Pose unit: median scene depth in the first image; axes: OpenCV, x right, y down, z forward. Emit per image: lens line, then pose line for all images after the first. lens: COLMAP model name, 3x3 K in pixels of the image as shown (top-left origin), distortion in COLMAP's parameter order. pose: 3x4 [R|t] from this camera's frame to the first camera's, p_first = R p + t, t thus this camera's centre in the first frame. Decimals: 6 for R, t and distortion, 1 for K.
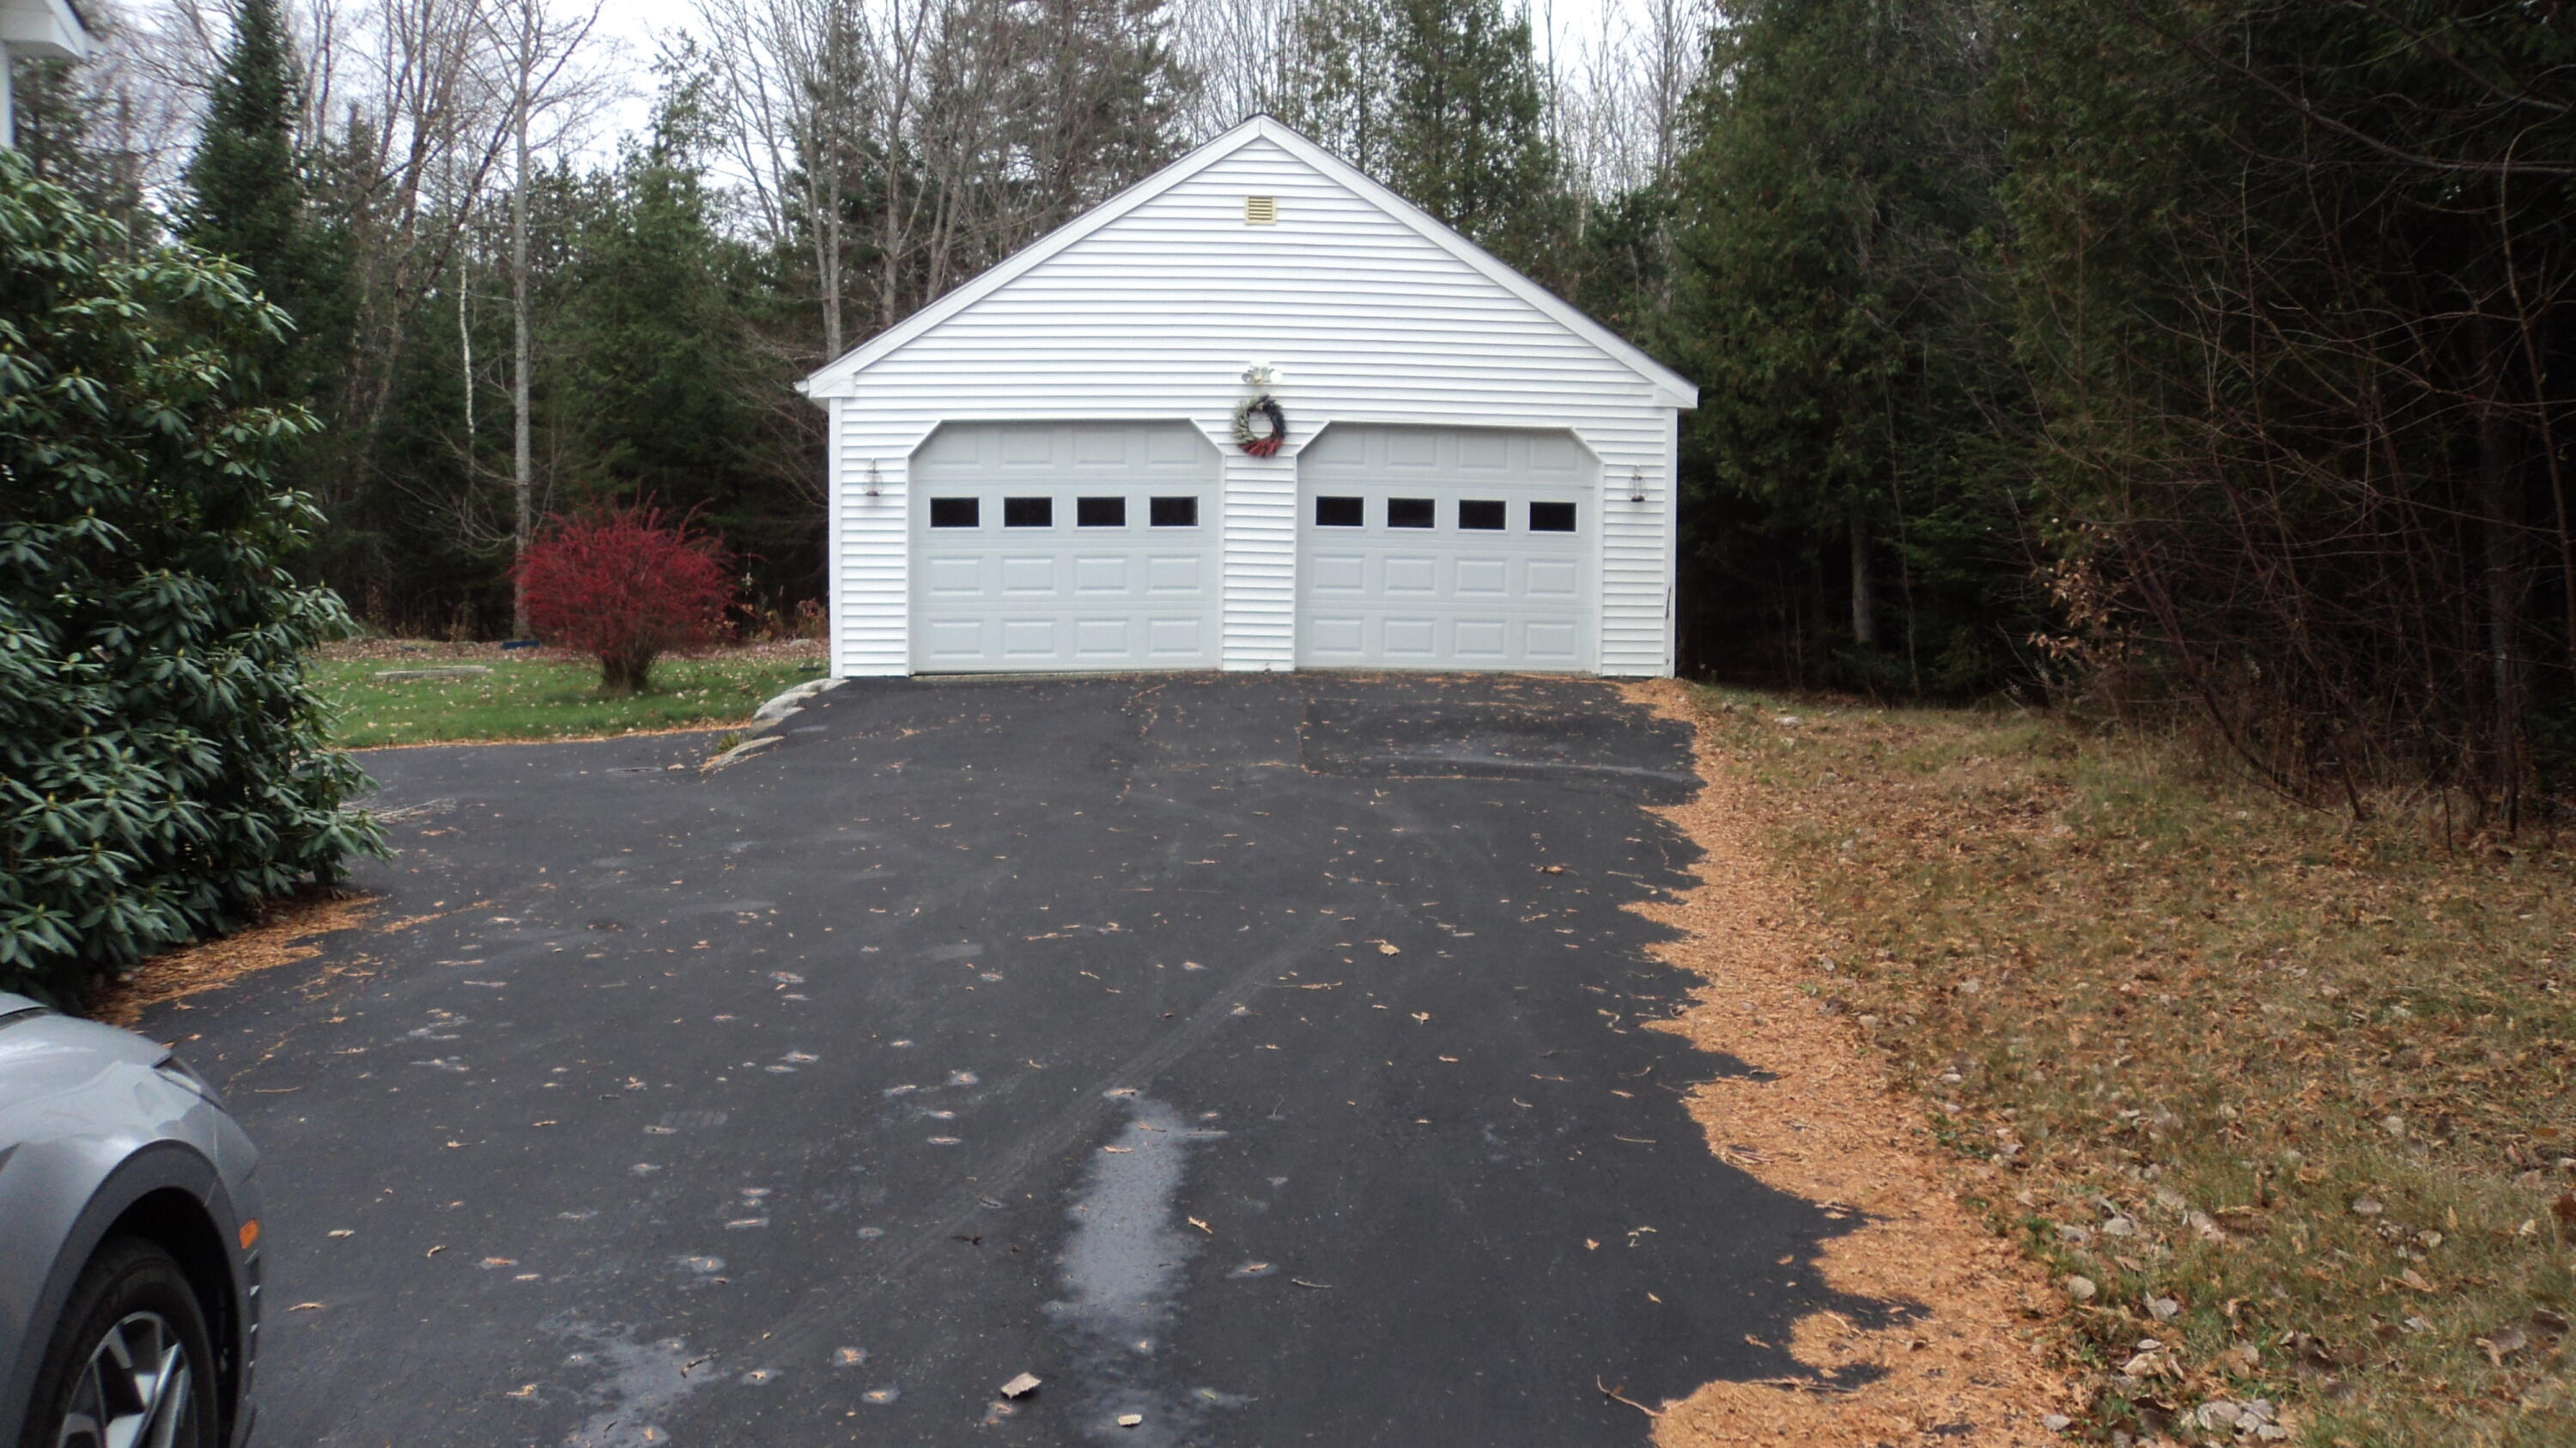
lens RADIAL K [[2193.8, 0, 1279.9], [0, 2193.8, 715.4], [0, 0, 1]] dist [-0.015805, 0.008172]
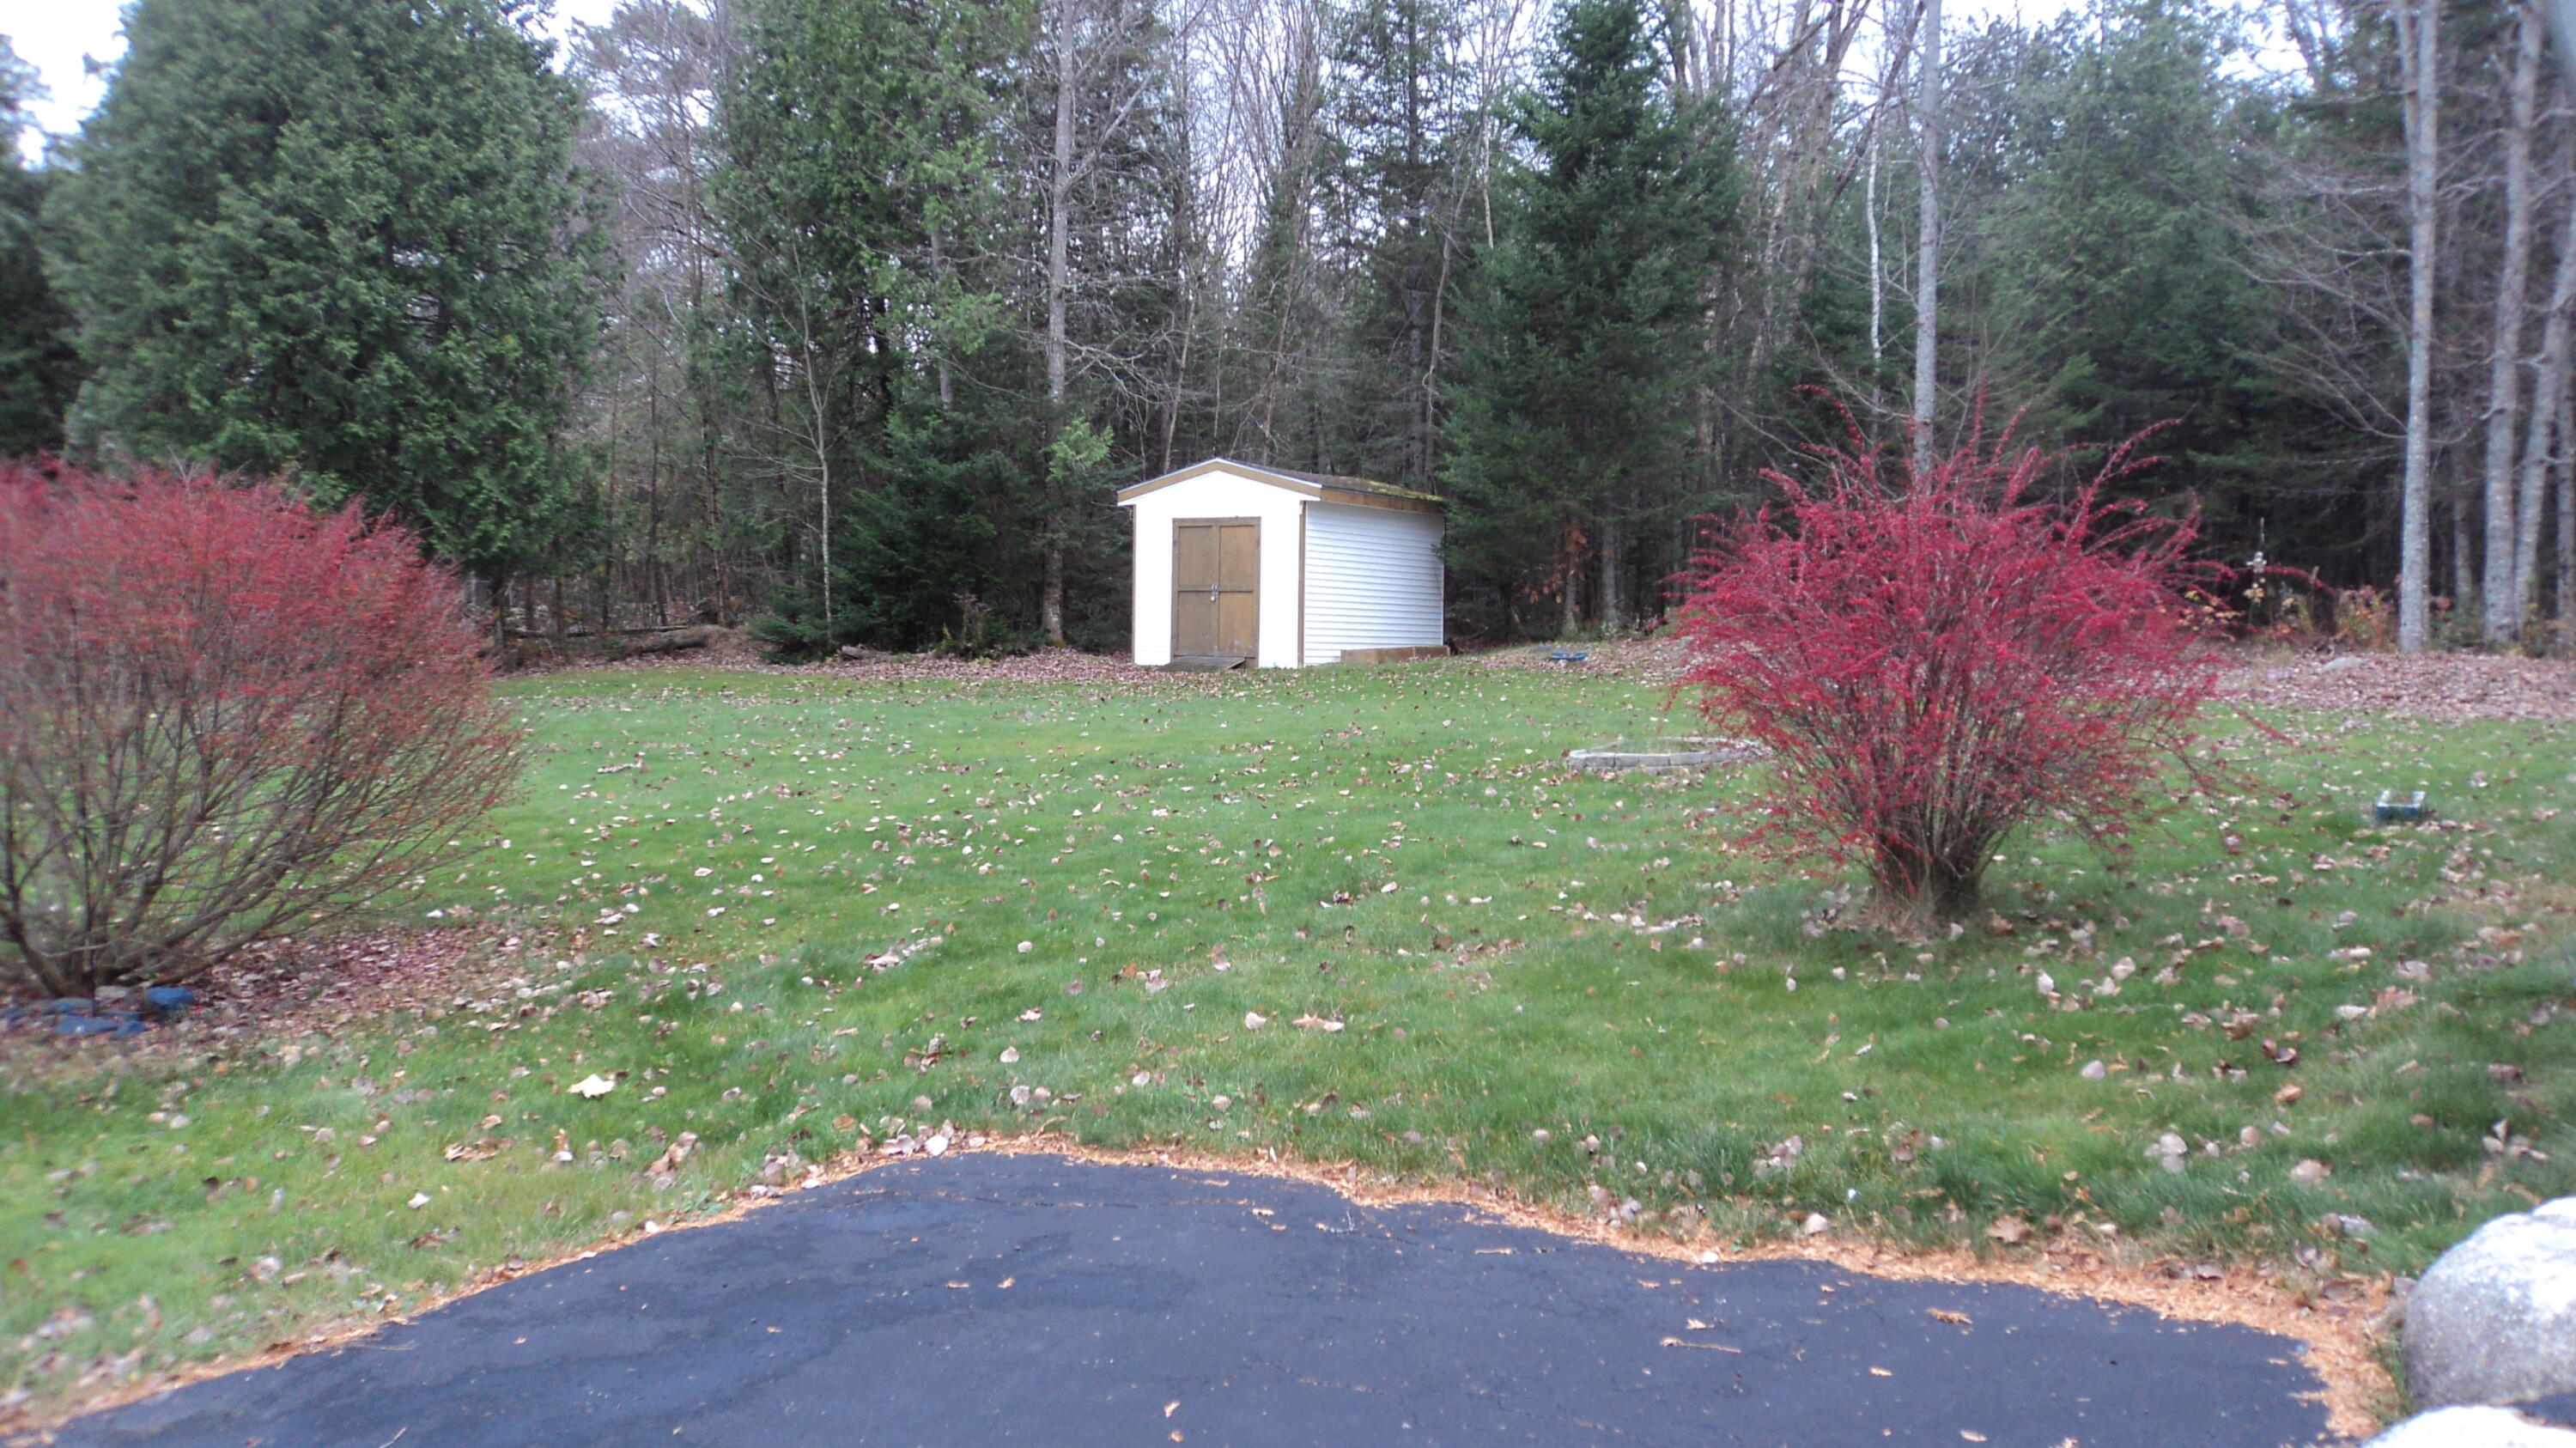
lens RADIAL K [[2193.8, 0, 1279.9], [0, 2193.8, 715.4], [0, 0, 1]] dist [-0.015805, 0.008172]
pose [[0.792374, 0.036911, -0.608918, -0.066468], [-0.021617, 0.999240, 0.032440, -0.025418], [0.609652, -0.012542, 0.792570, 0.270325]]
